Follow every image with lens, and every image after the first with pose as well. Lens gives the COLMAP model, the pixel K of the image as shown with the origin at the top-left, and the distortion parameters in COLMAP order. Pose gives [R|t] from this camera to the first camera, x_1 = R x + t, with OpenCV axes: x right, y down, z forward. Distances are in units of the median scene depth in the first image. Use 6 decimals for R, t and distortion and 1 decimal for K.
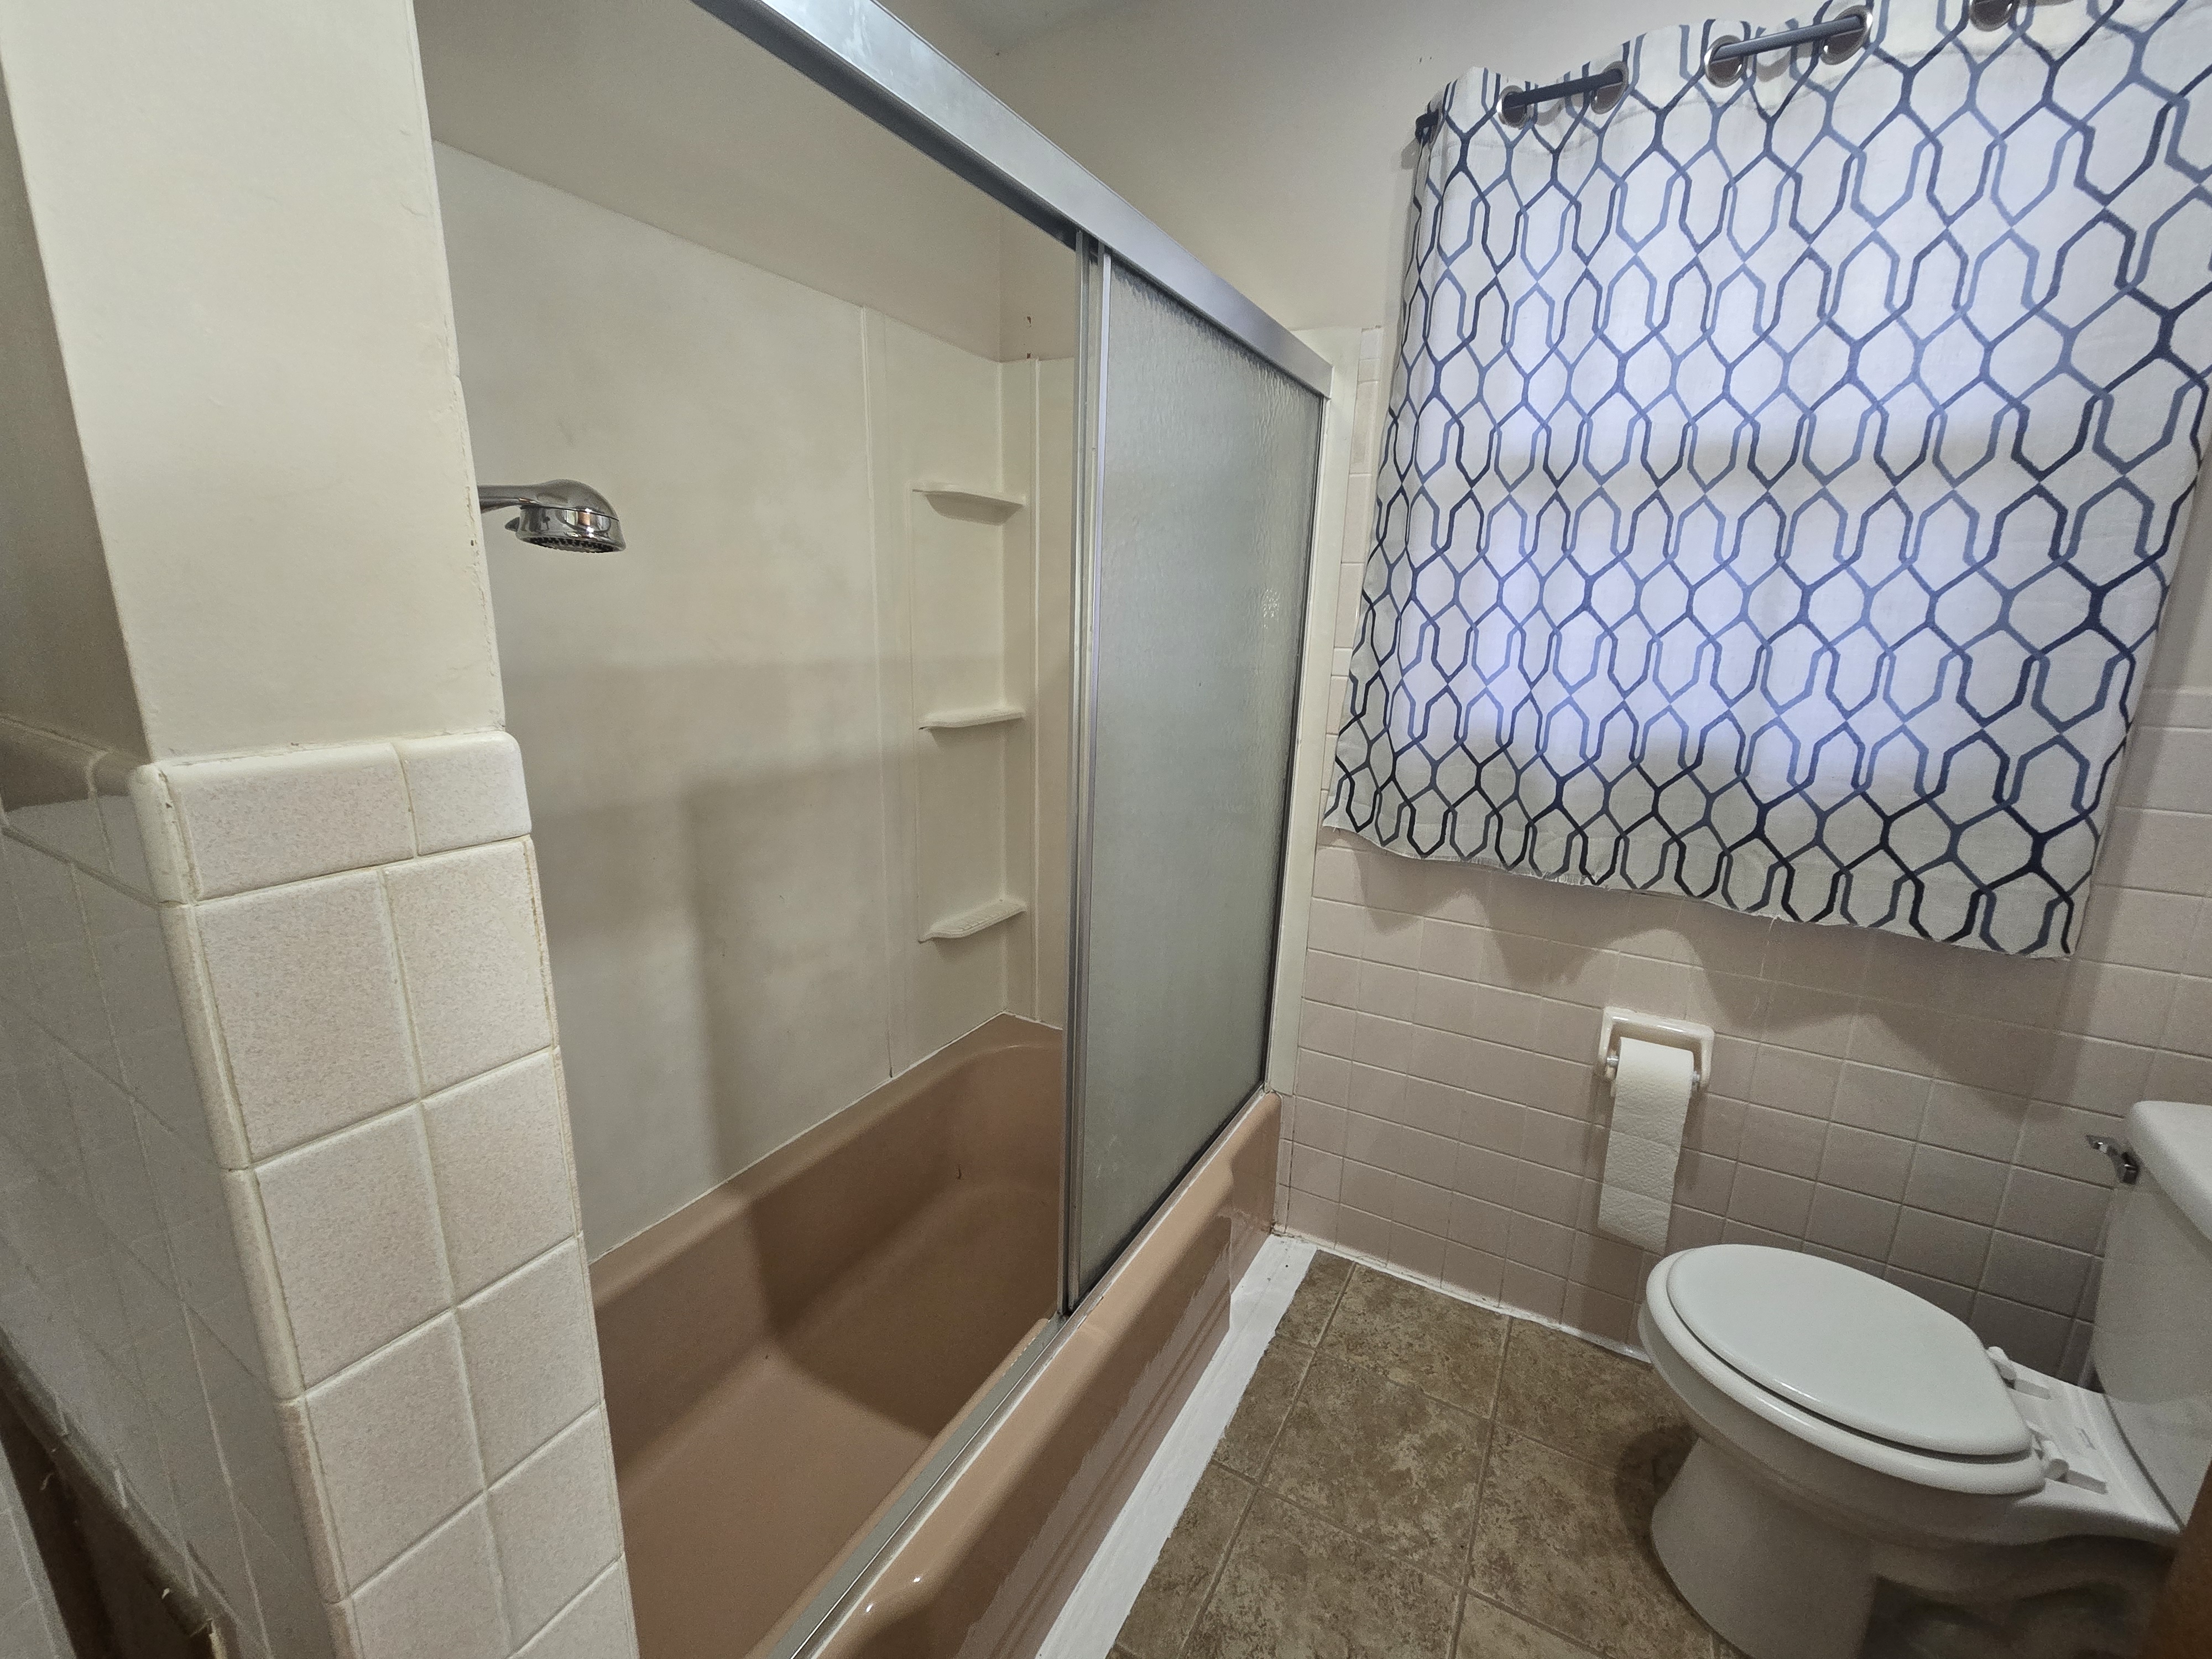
lens RADIAL K [[900.6, 0, 1115.2], [0, 900.6, 824.4], [0, 0, 1]] dist [-0.001474, -0.000175]
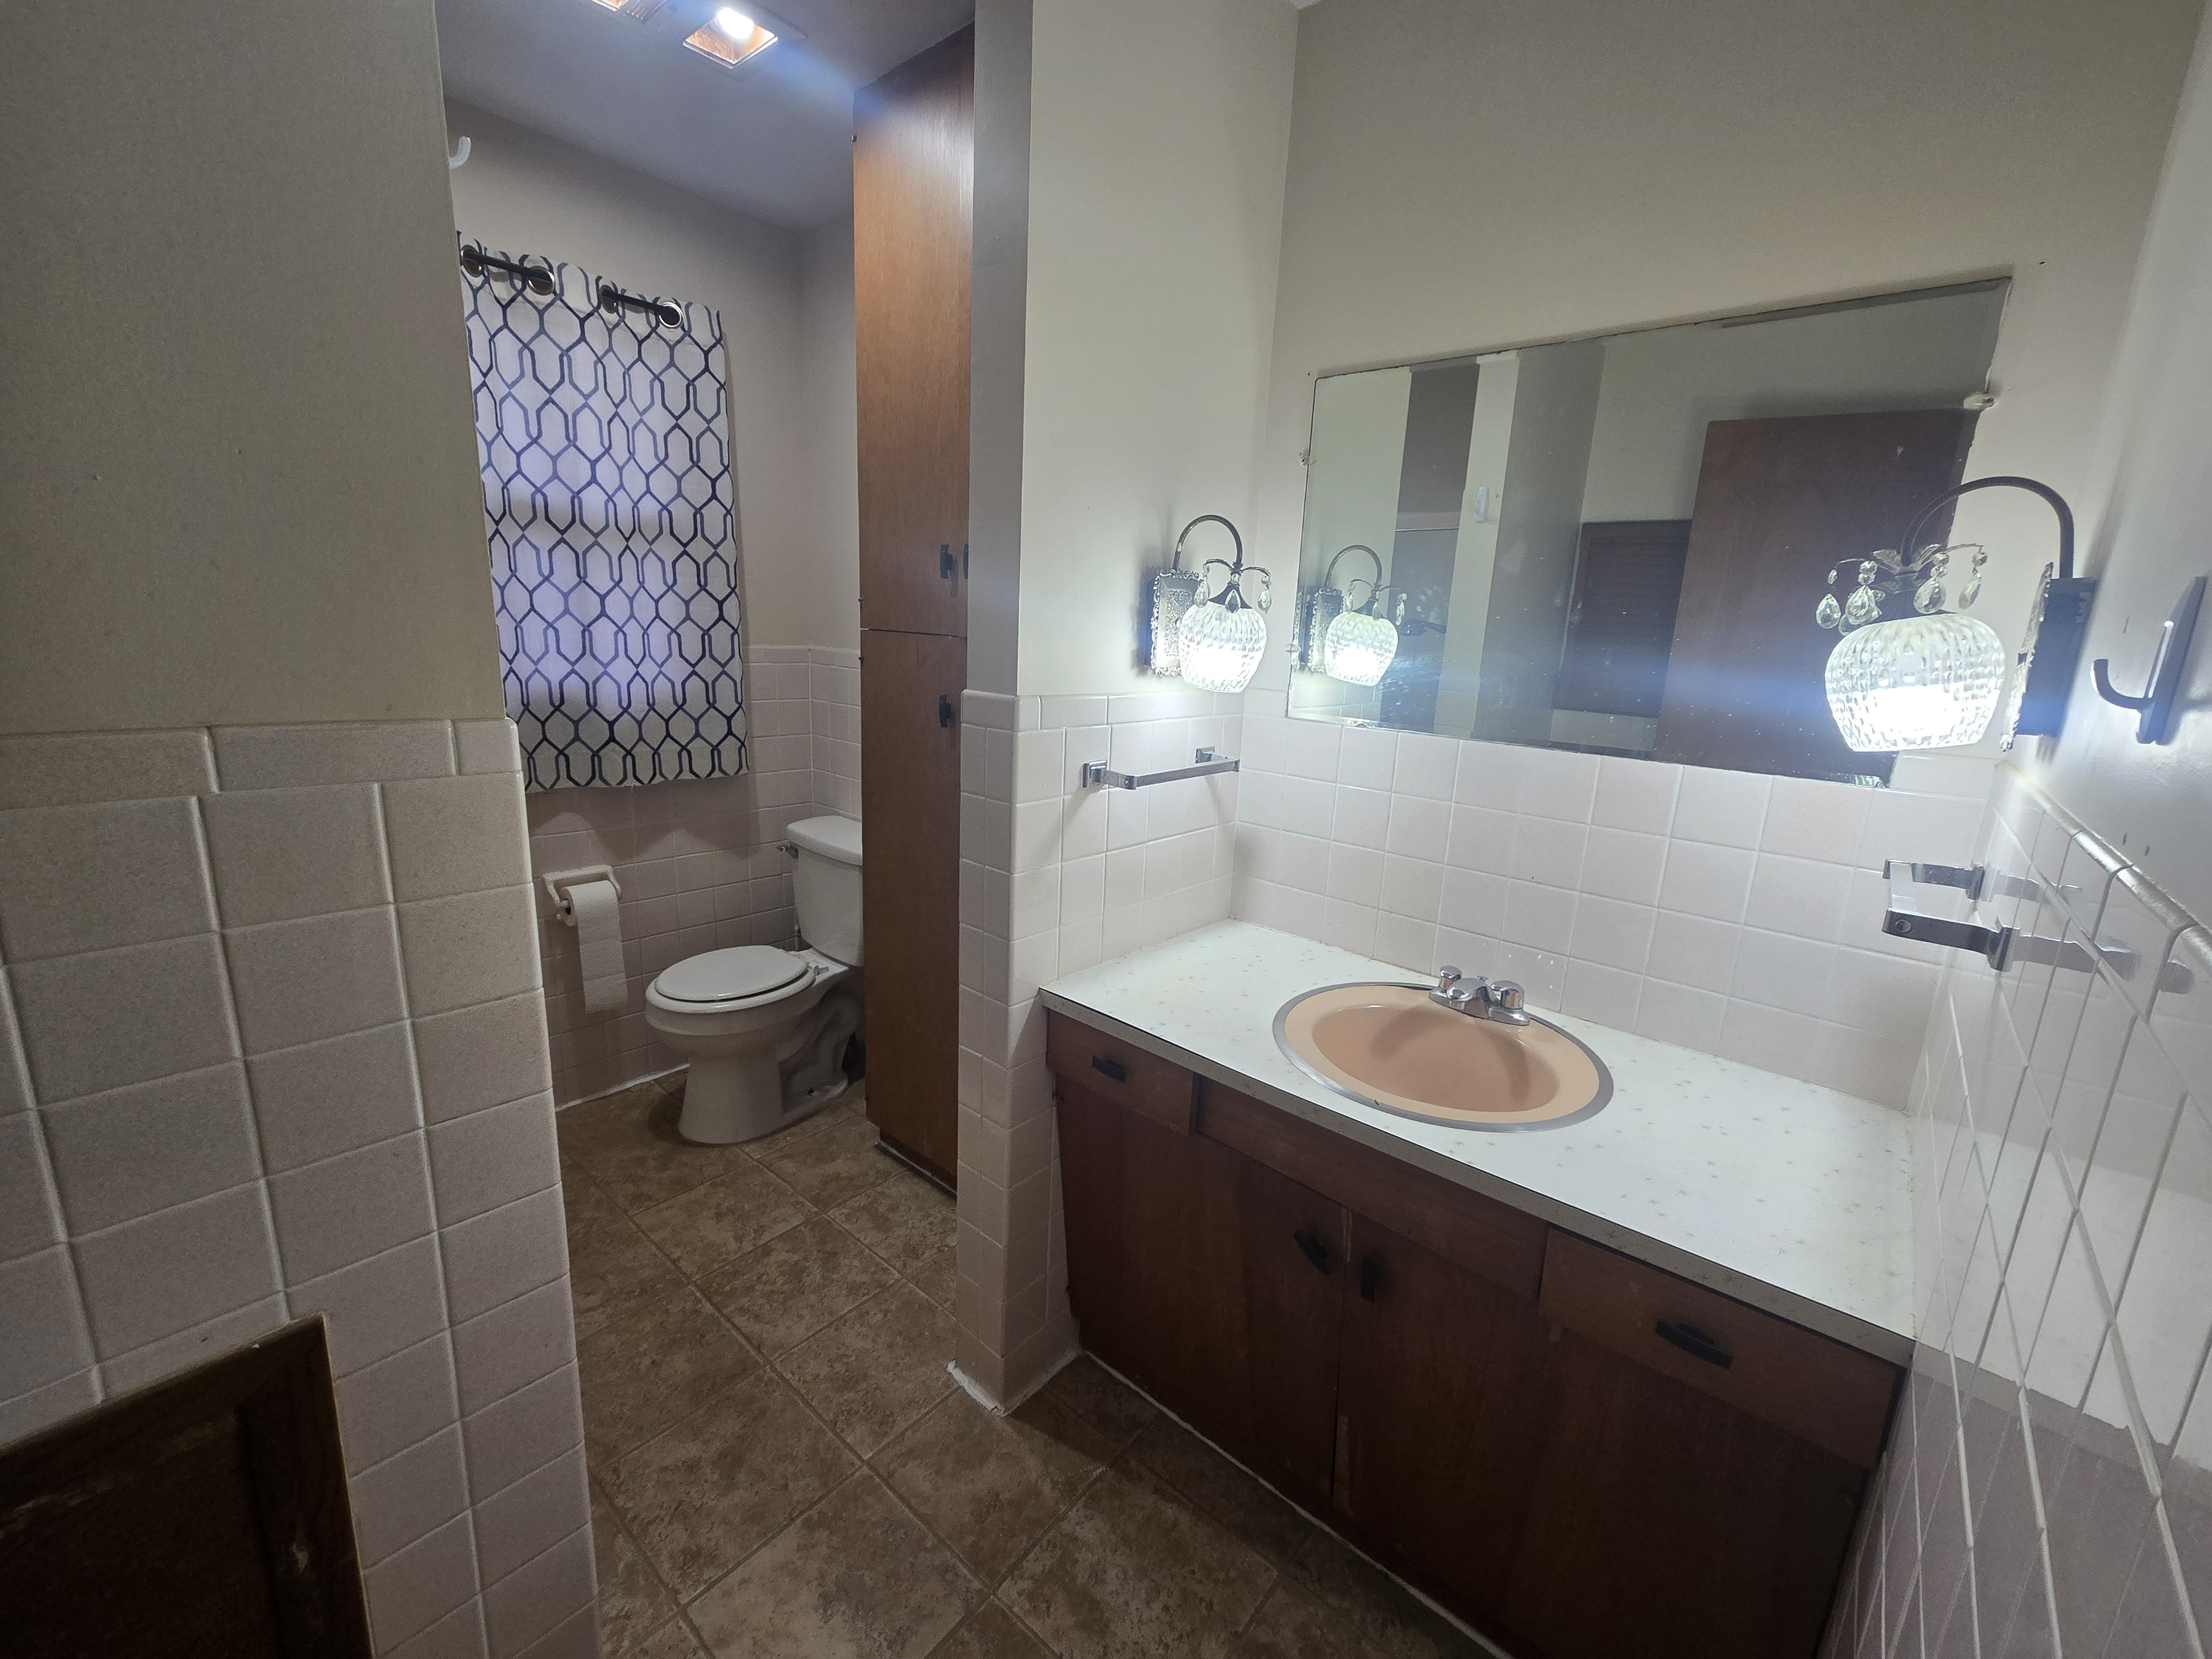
lens RADIAL K [[900.6, 0, 1115.2], [0, 900.6, 824.4], [0, 0, 1]] dist [-0.001474, -0.000175]
pose [[0.202414, -0.220979, 0.954043, -0.820293], [0.186958, 0.965010, 0.183853, 0.033430], [-0.961288, 0.141152, 0.236645, -0.326909]]
